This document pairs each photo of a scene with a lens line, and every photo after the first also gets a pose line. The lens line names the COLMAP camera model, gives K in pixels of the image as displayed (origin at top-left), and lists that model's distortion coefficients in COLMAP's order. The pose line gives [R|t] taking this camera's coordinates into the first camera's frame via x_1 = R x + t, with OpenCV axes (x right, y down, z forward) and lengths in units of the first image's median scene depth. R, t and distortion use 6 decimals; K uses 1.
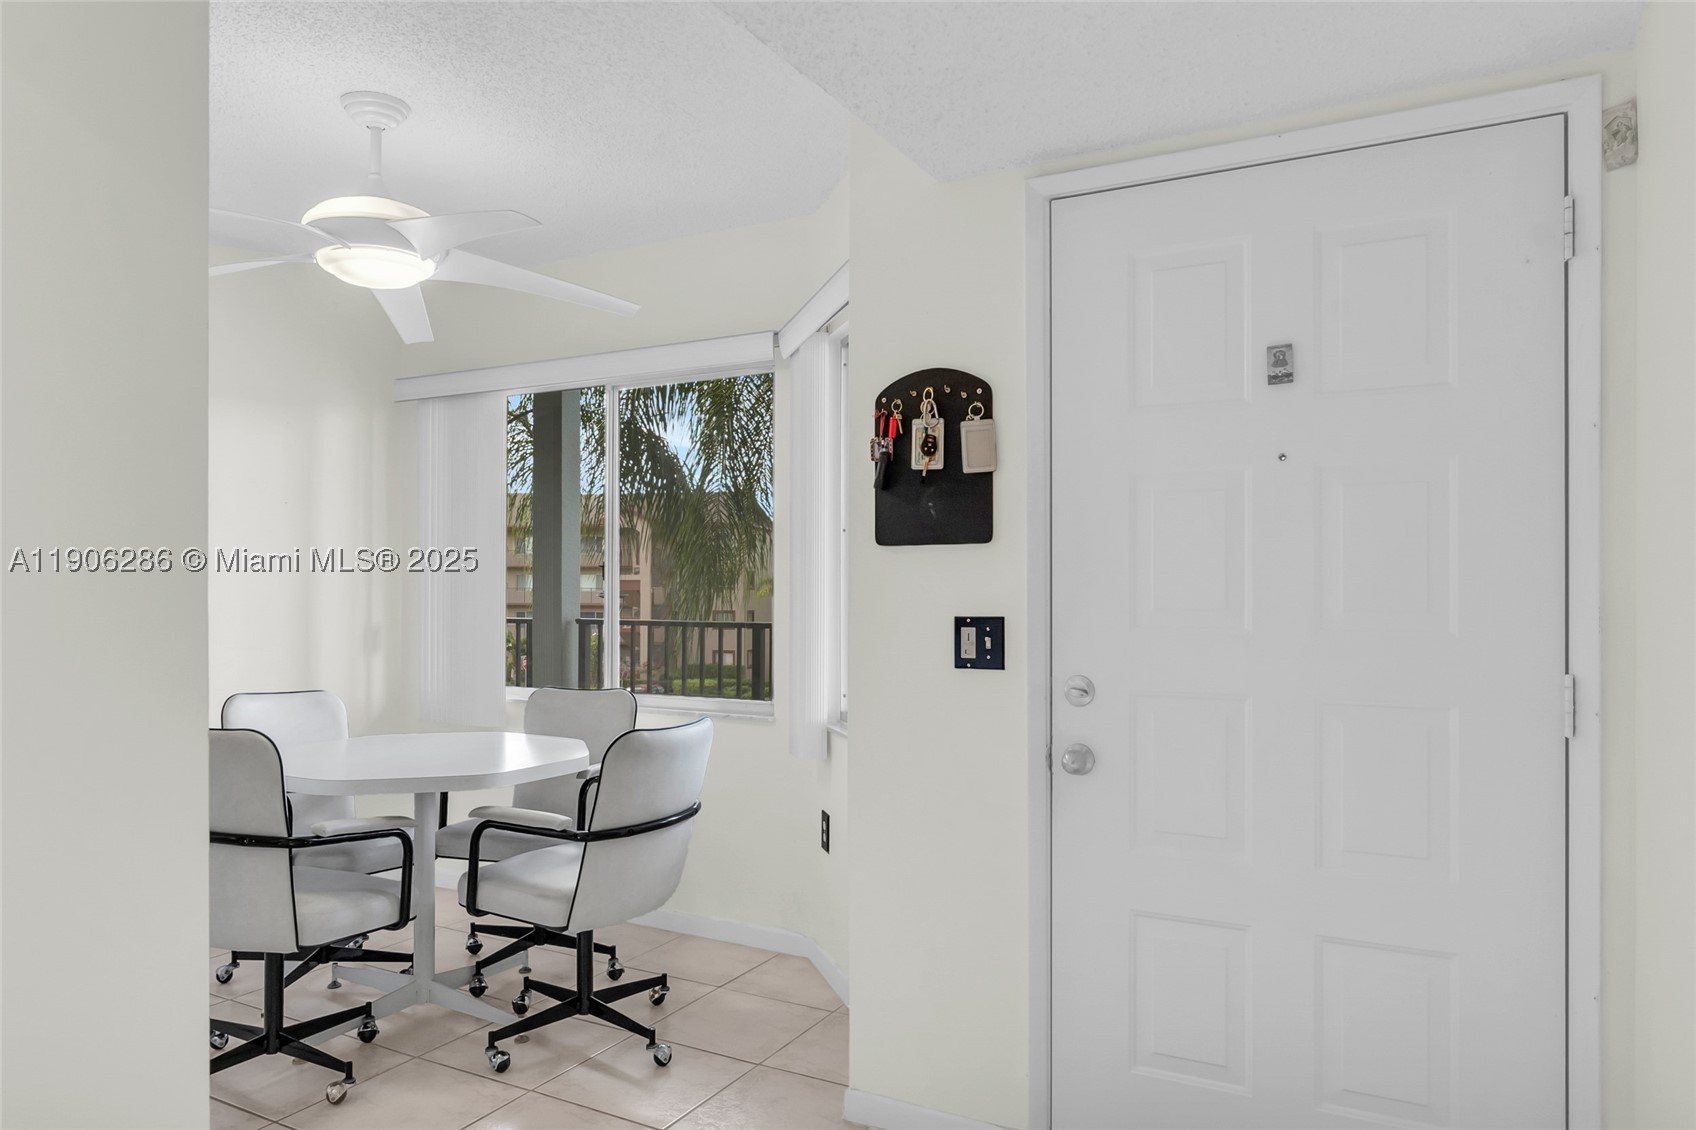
lens RADIAL K [[1124.2, 0, 846.1], [0, 1124.2, 584.9], [0, 0, 1]] dist [-0.026359, 0.000441]
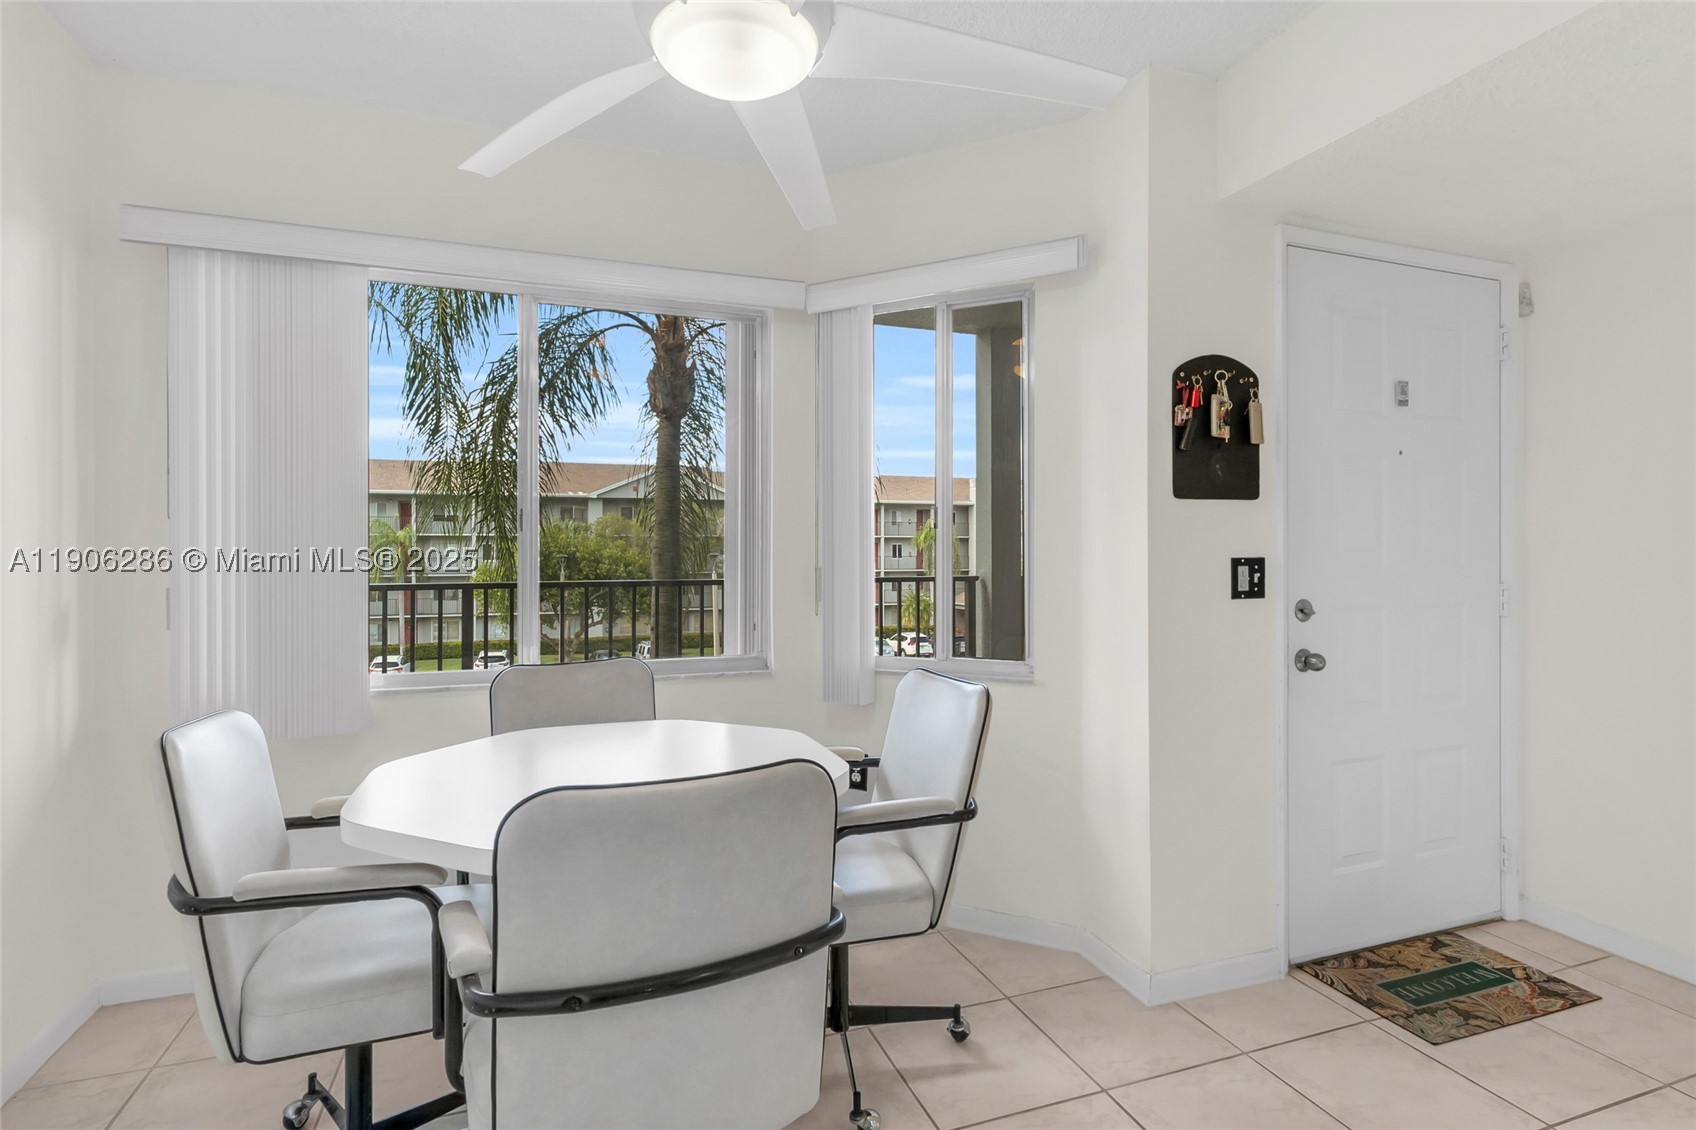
lens RADIAL K [[808.3, 0, 848.0], [0, 808.3, 565.0], [0, 0, 1]] dist [-0.001657, -0.000251]
pose [[0.666707, -0.007951, 0.745278, -0.857849], [0.004057, 0.999967, 0.007039, 0.028172], [-0.745309, -0.001669, 0.666717, 0.722326]]
